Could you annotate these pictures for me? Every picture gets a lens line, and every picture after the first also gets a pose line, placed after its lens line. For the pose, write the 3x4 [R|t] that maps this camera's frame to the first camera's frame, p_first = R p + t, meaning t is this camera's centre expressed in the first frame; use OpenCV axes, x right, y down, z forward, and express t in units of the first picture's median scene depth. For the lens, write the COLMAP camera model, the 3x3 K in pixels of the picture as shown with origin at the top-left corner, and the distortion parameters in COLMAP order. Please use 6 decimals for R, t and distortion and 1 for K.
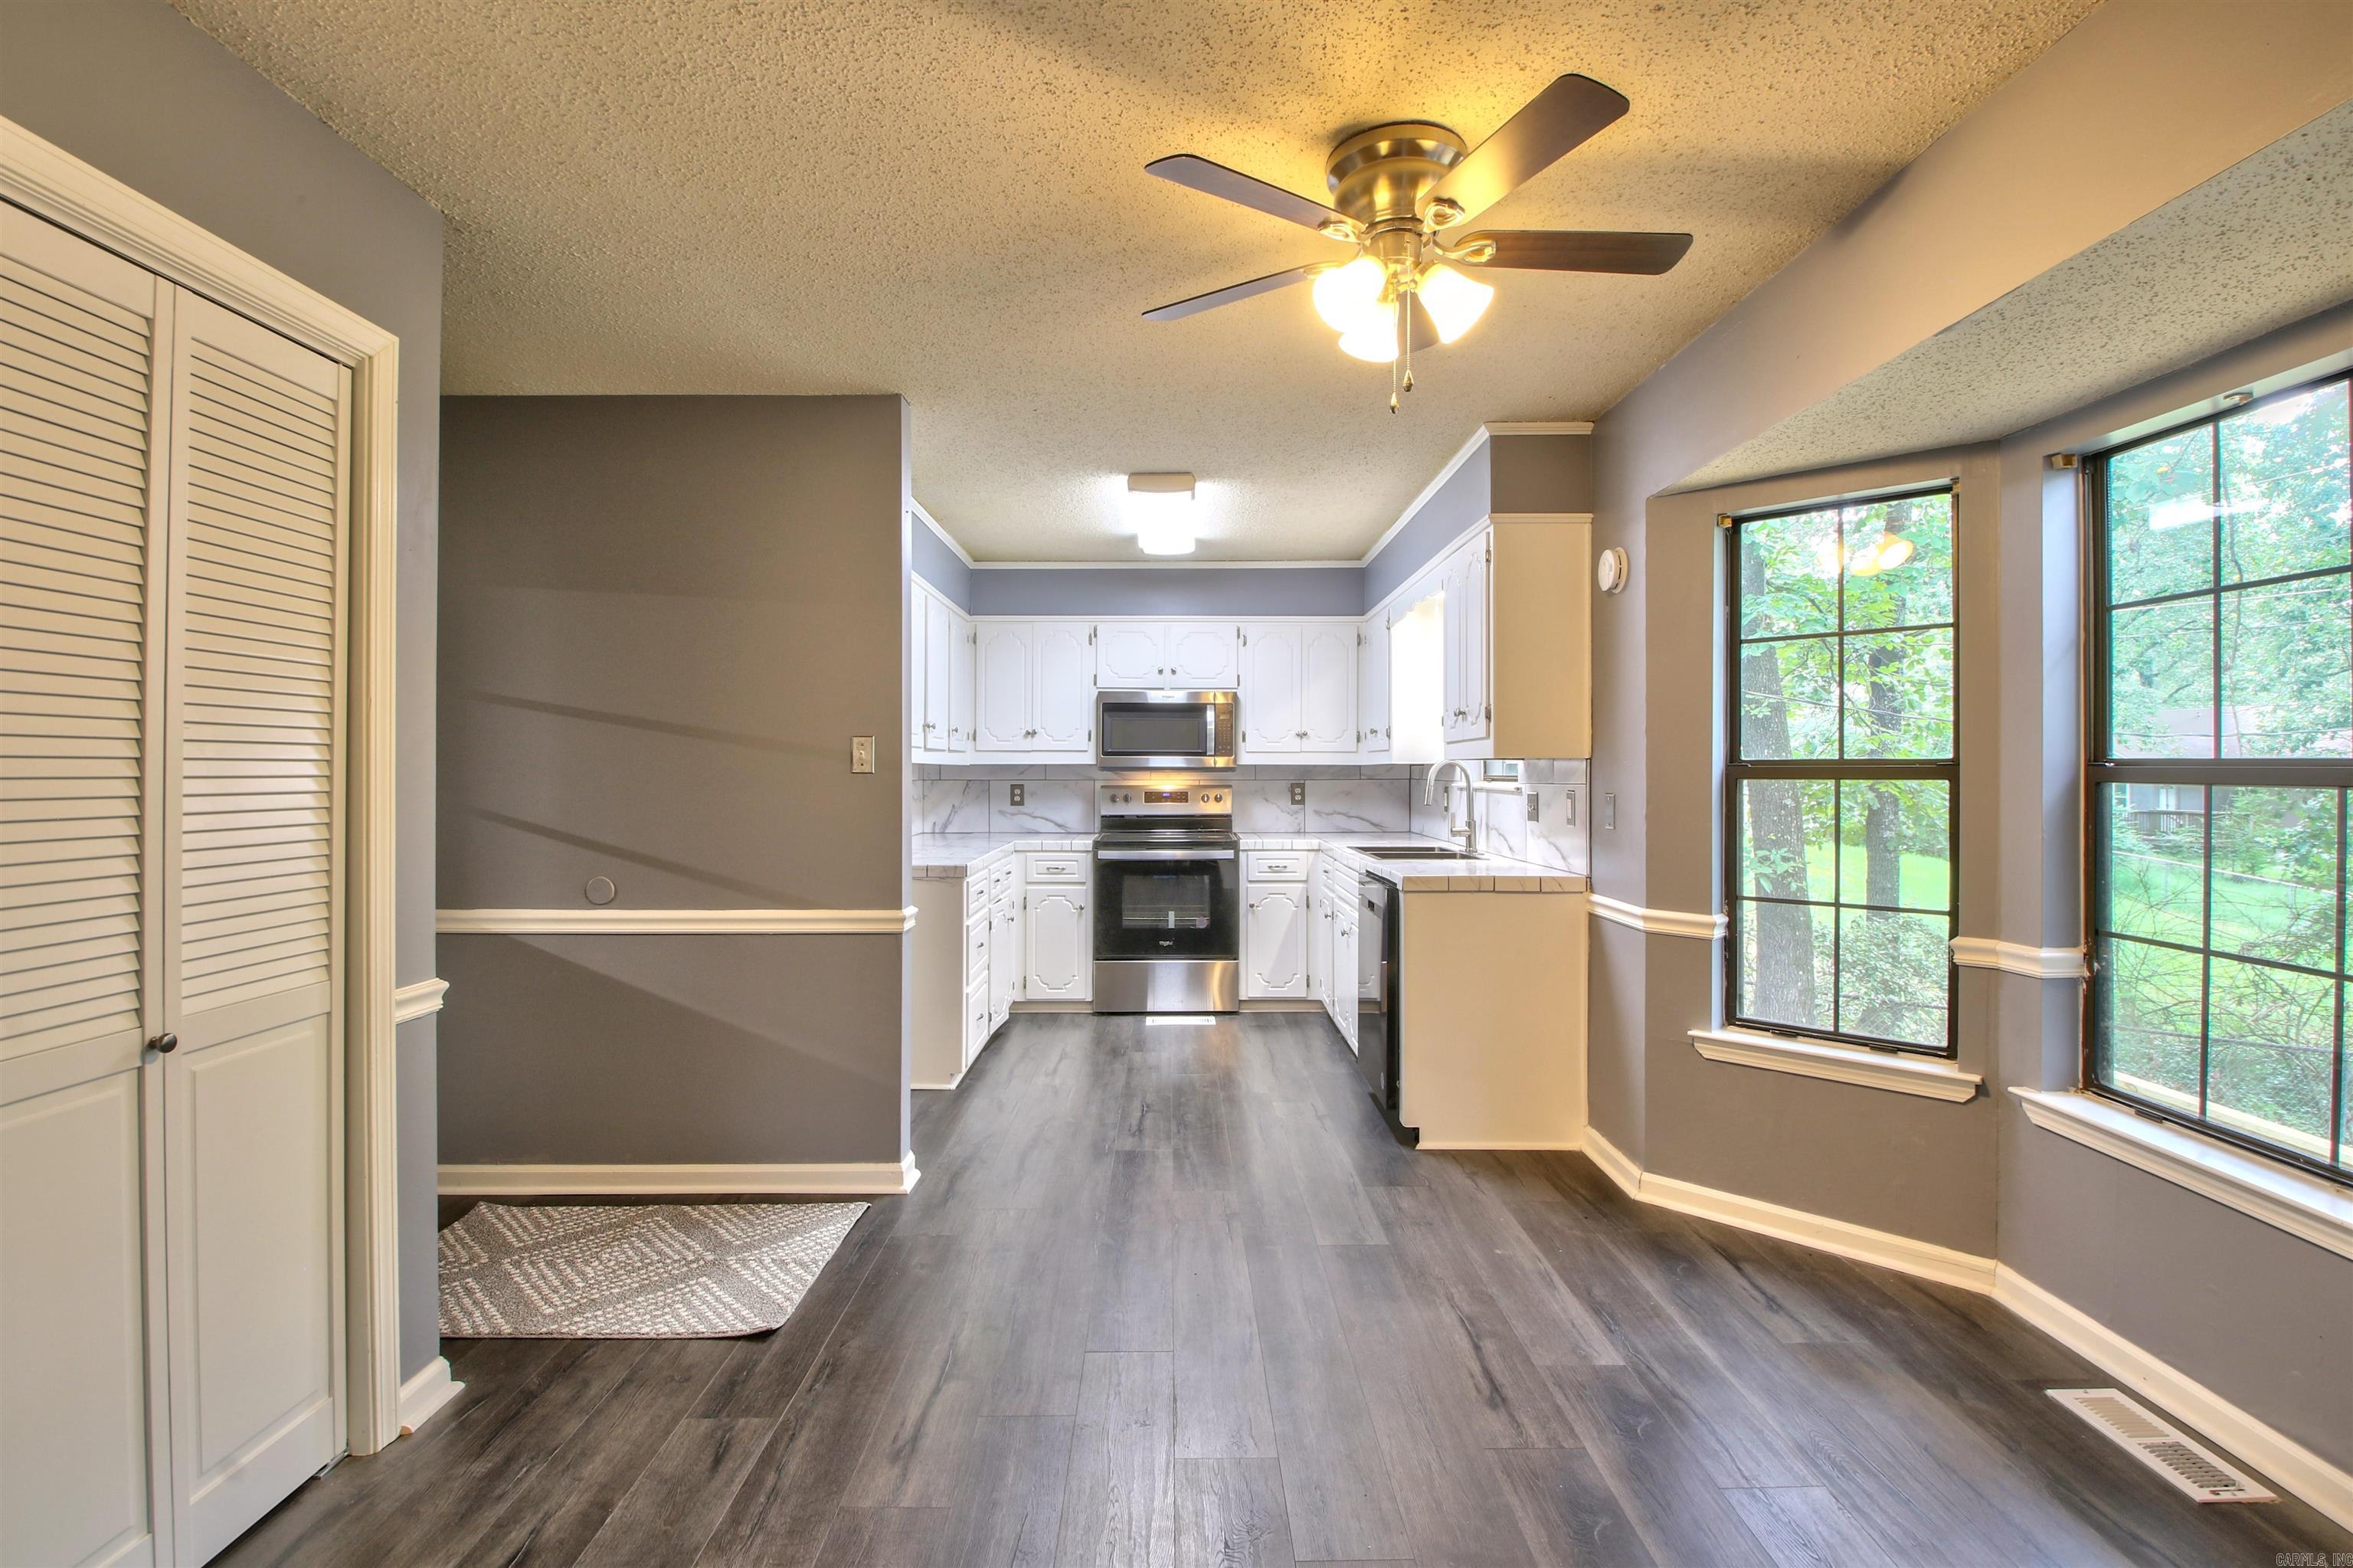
lens RADIAL K [[1101.4, 0, 1181.5], [0, 1101.4, 765.8], [0, 0, 1]] dist [0.006662, -0.014595]
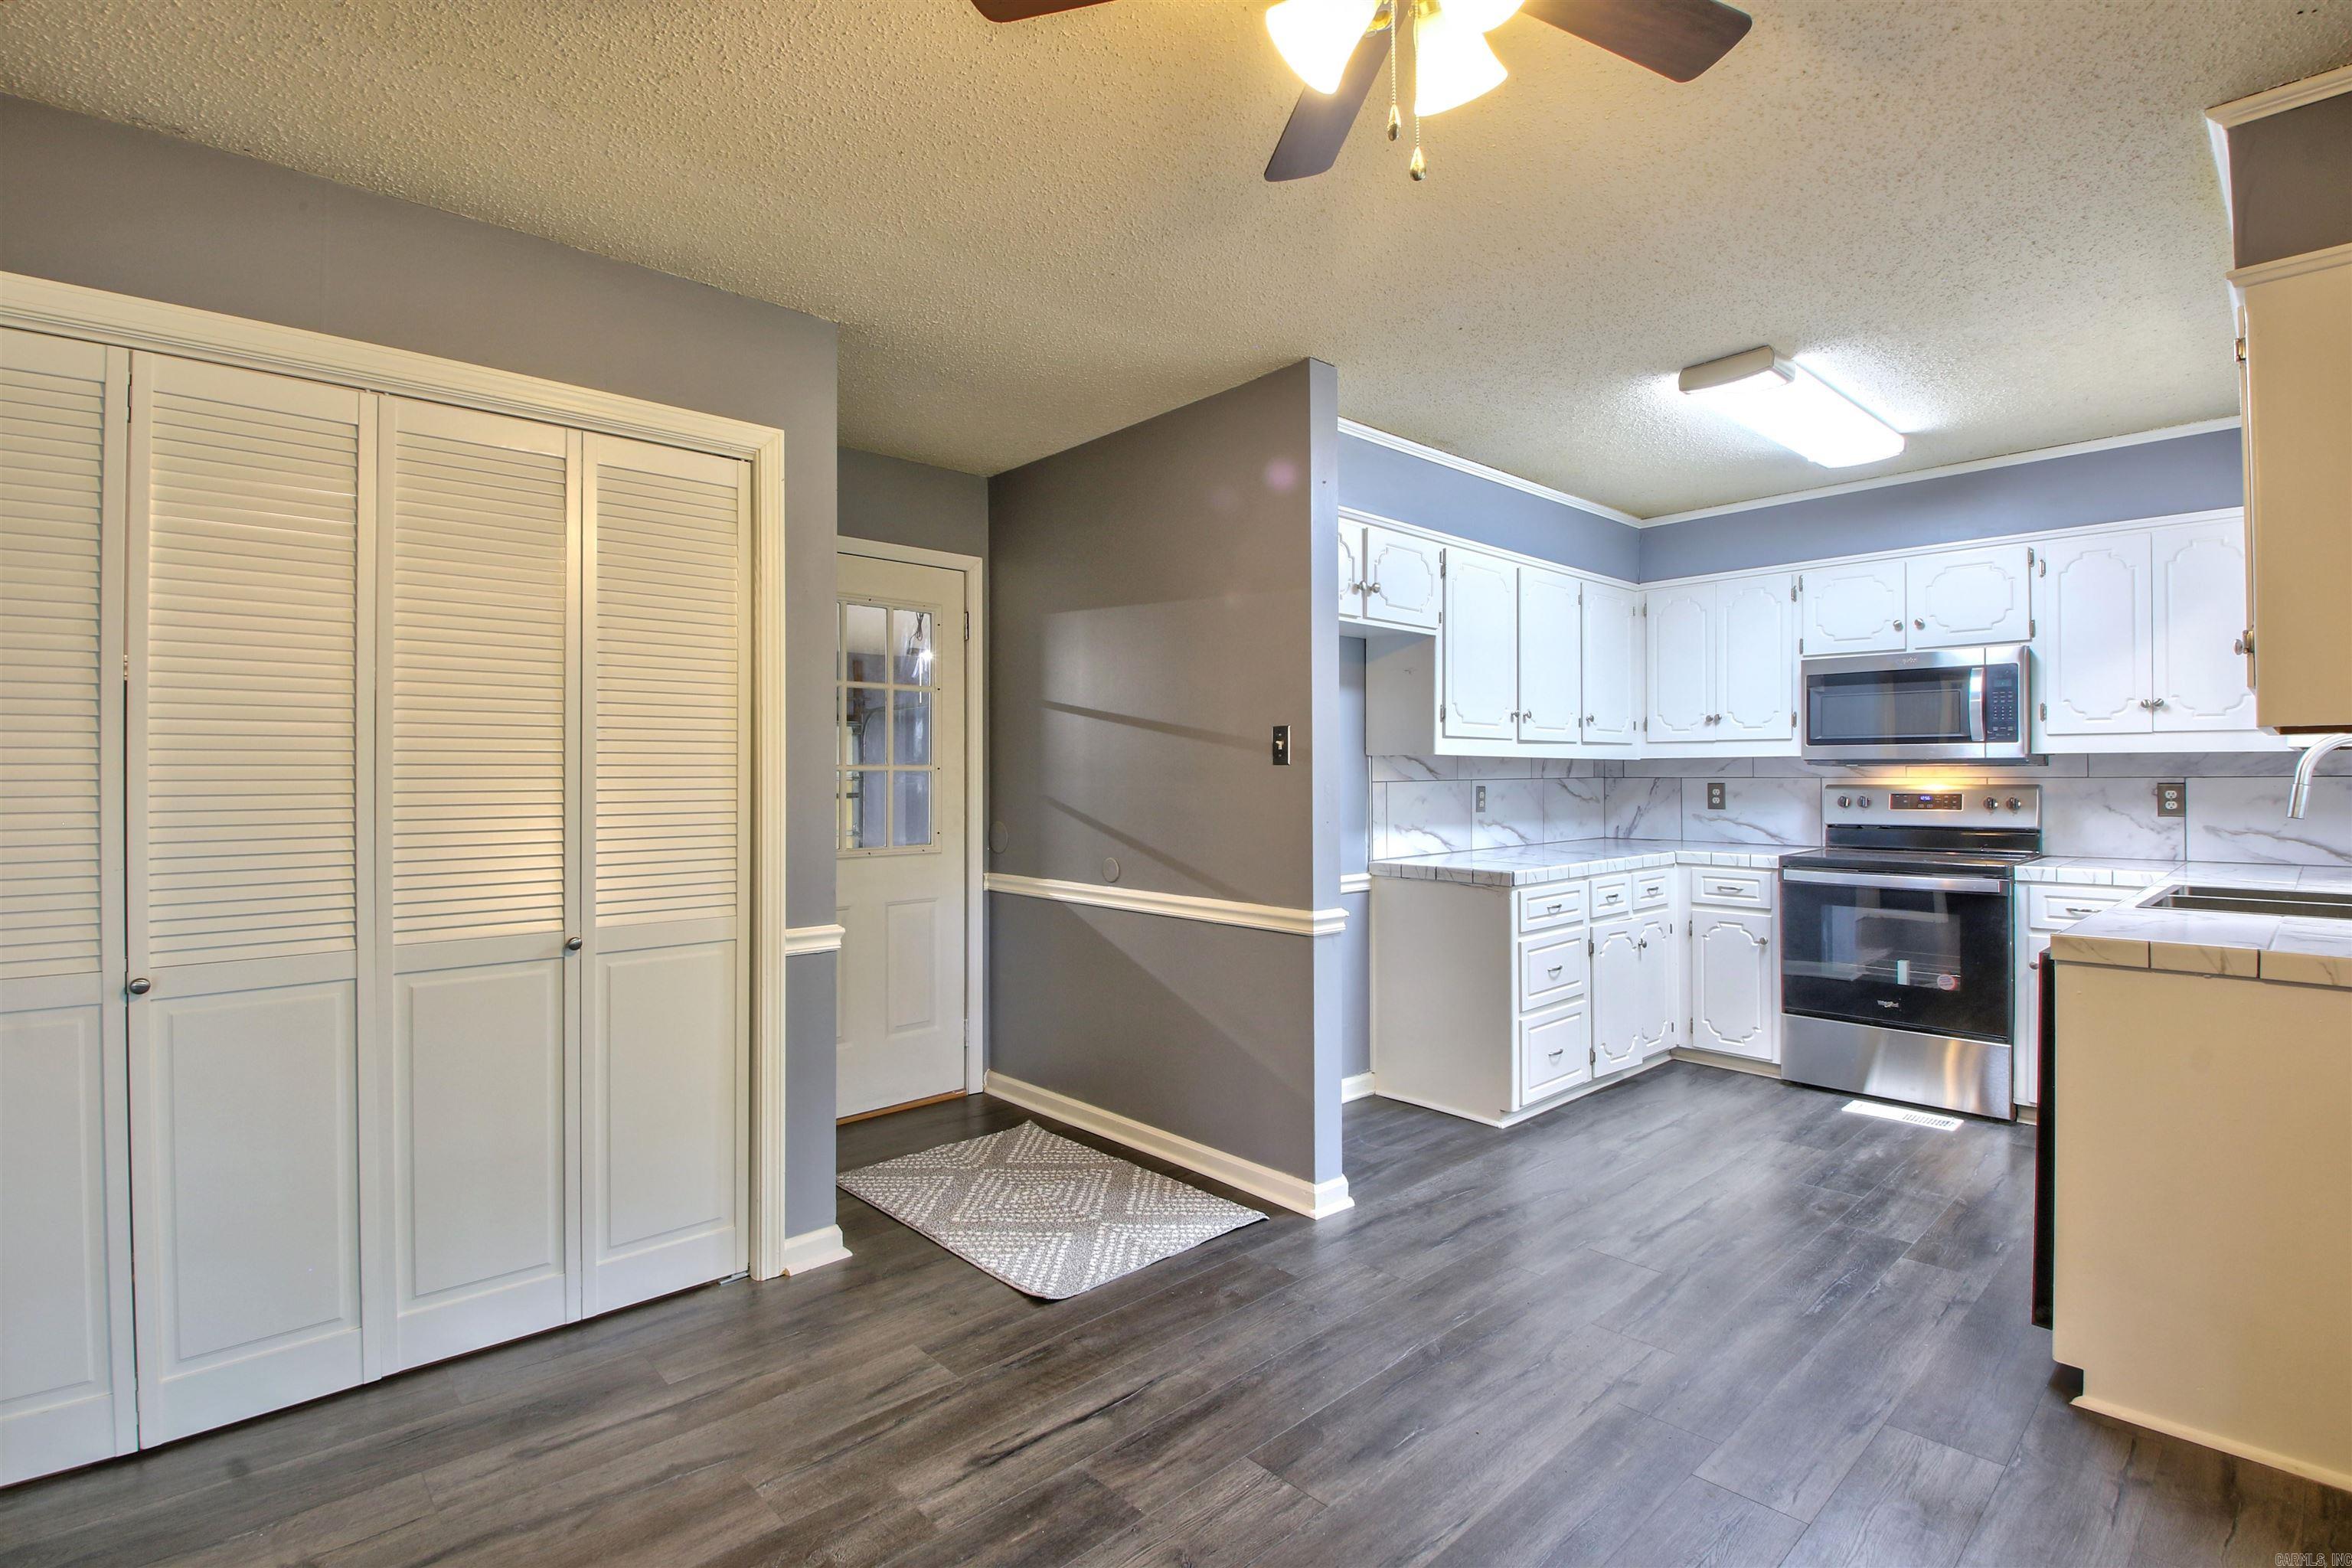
lens RADIAL K [[1100.9, 0, 1178.5], [0, 1100.9, 773.4], [0, 0, 1]] dist [0.006662, -0.014595]
pose [[0.674892, -0.002702, -0.737912, 0.319510], [0.005306, 0.999985, 0.001191, 0.011628], [0.737898, -0.004720, 0.674896, 0.264180]]
